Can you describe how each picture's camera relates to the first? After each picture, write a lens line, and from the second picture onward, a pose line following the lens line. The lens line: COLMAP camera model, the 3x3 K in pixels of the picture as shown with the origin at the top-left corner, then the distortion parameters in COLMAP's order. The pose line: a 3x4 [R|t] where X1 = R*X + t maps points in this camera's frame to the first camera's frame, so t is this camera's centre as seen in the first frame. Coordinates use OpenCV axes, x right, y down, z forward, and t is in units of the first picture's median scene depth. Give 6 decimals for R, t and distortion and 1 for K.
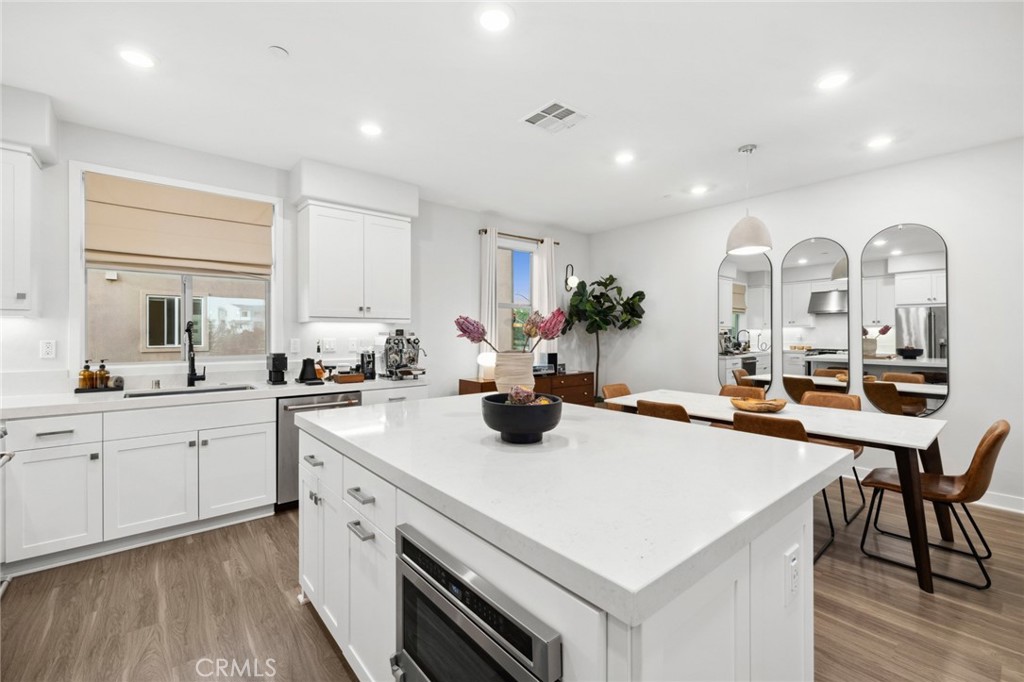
lens RADIAL K [[446.8, 0, 508.8], [0, 446.8, 329.7], [0, 0, 1]] dist [0.000749, 0.000141]
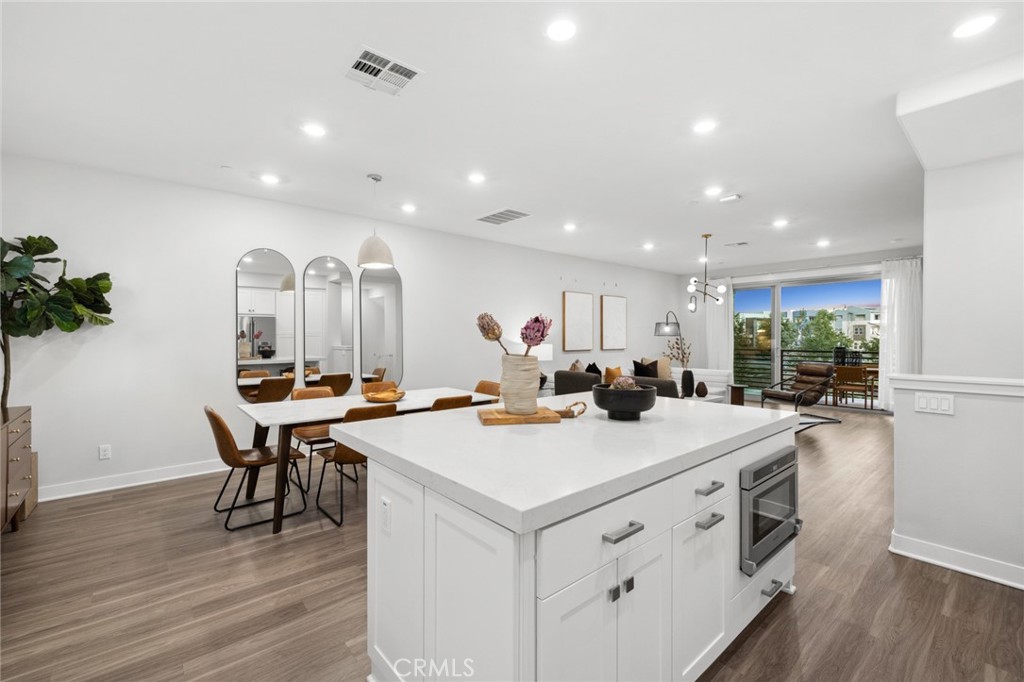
lens RADIAL K [[414.4, 0, 512.0], [0, 414.4, 341.0], [0, 0, 1]] dist [0.000765, 0.000183]
pose [[-0.017930, -0.008158, 0.999806, -0.338356], [-0.006456, 0.999947, 0.008043, 0.007159], [-0.999818, -0.006310, -0.017982, 0.390719]]
